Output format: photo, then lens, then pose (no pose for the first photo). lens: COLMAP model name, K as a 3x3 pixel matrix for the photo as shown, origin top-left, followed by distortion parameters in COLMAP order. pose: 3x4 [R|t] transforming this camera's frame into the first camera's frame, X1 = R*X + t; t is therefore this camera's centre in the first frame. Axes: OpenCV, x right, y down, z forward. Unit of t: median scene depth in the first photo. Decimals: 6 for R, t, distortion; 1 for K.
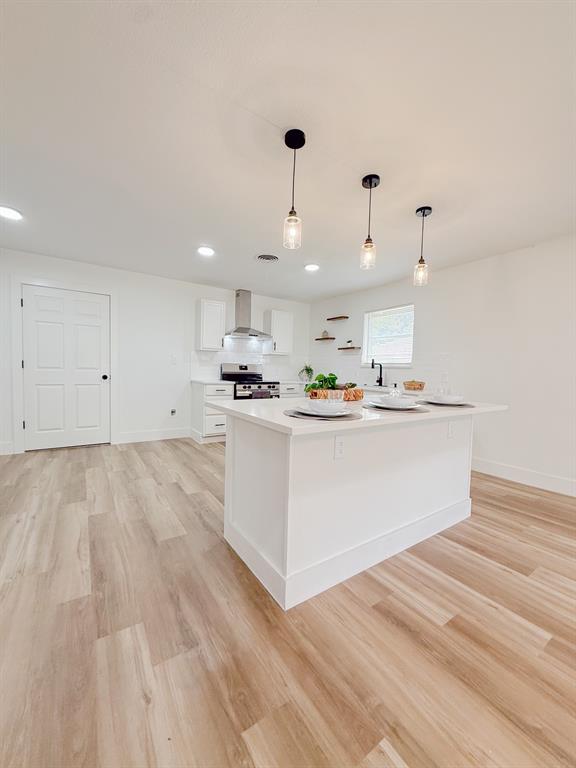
lens RADIAL K [[305.0, 0, 288.0], [0, 305.0, 384.0], [0, 0, 1]] dist [0.000455, -0.000108]
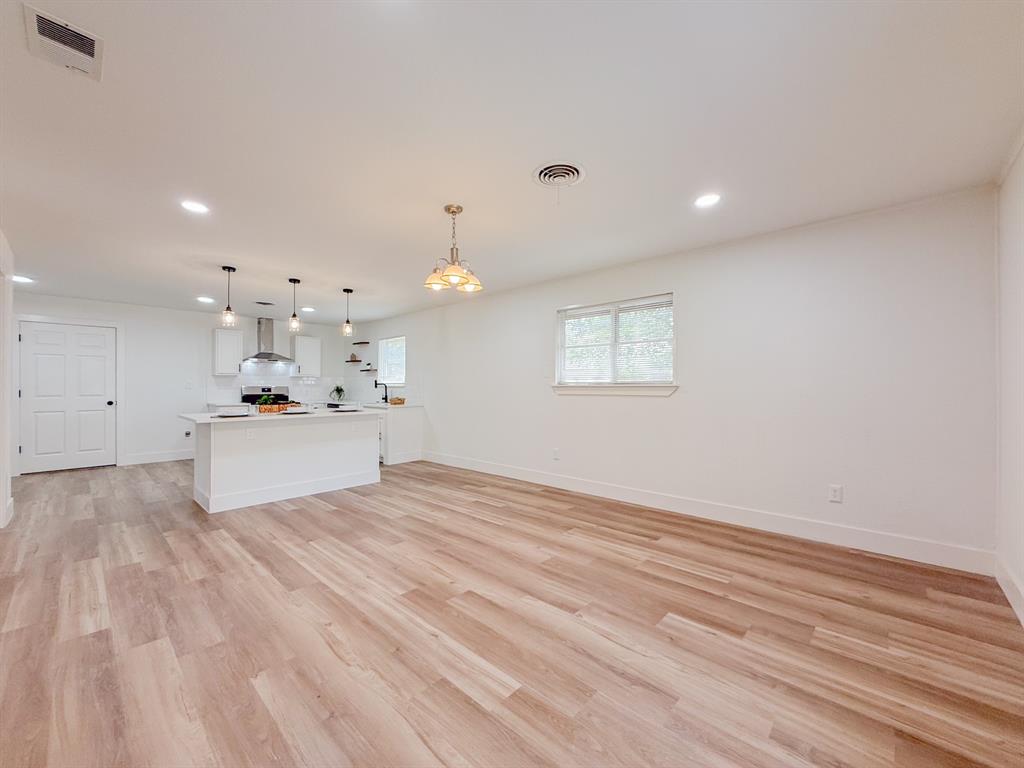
lens RADIAL K [[408.9, 0, 510.6], [0, 408.9, 384.8], [0, 0, 1]] dist [-0.001069, 0.000258]
pose [[0.975025, -0.024904, 0.220693, 0.498519], [0.035285, 0.998442, -0.043219, 0.027397], [-0.219273, 0.049927, 0.974385, -0.778379]]
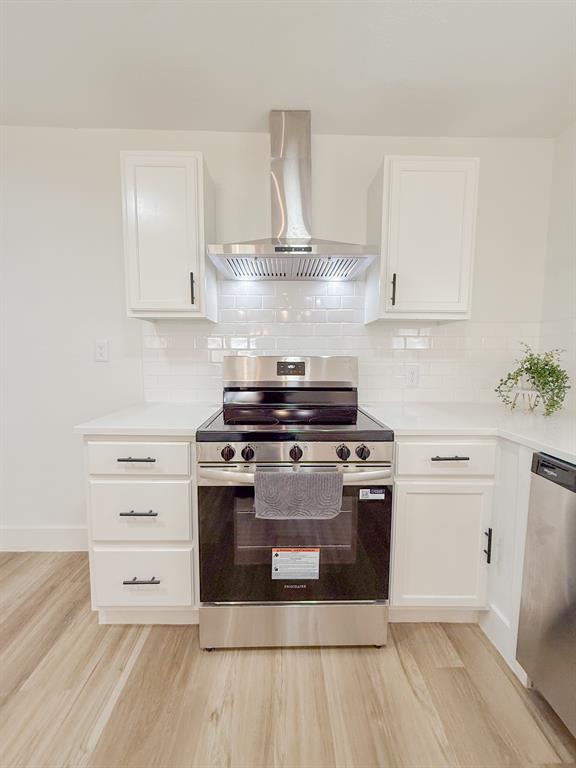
lens RADIAL K [[306.7, 0, 287.8], [0, 306.7, 382.3], [0, 0, 1]] dist [-0.001069, 0.000258]
pose [[0.838017, 0.025780, -0.545036, 0.040124], [-0.007937, 0.999354, 0.035064, -0.066592], [0.545587, -0.025058, 0.837679, 0.975425]]
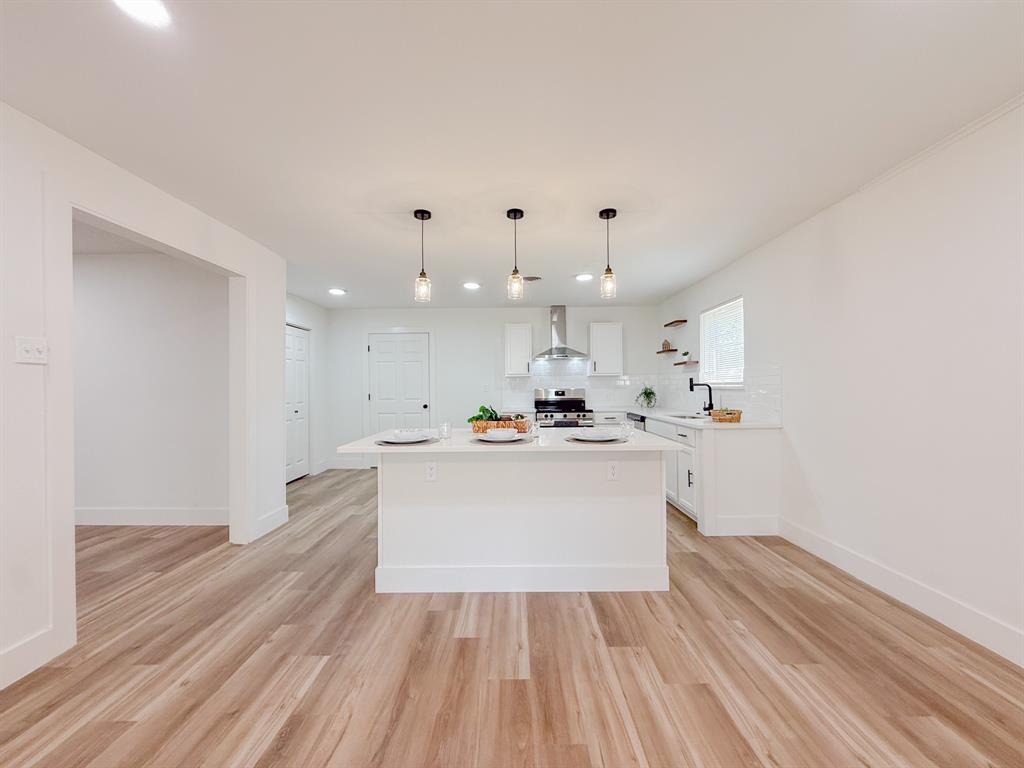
lens RADIAL K [[408.9, 0, 510.6], [0, 408.9, 384.8], [0, 0, 1]] dist [-0.001069, 0.000258]
pose [[0.822319, -0.037144, -0.567813, 0.540212], [0.003918, 0.998213, -0.059624, -0.011525], [0.569013, 0.046805, 0.820995, -0.050562]]
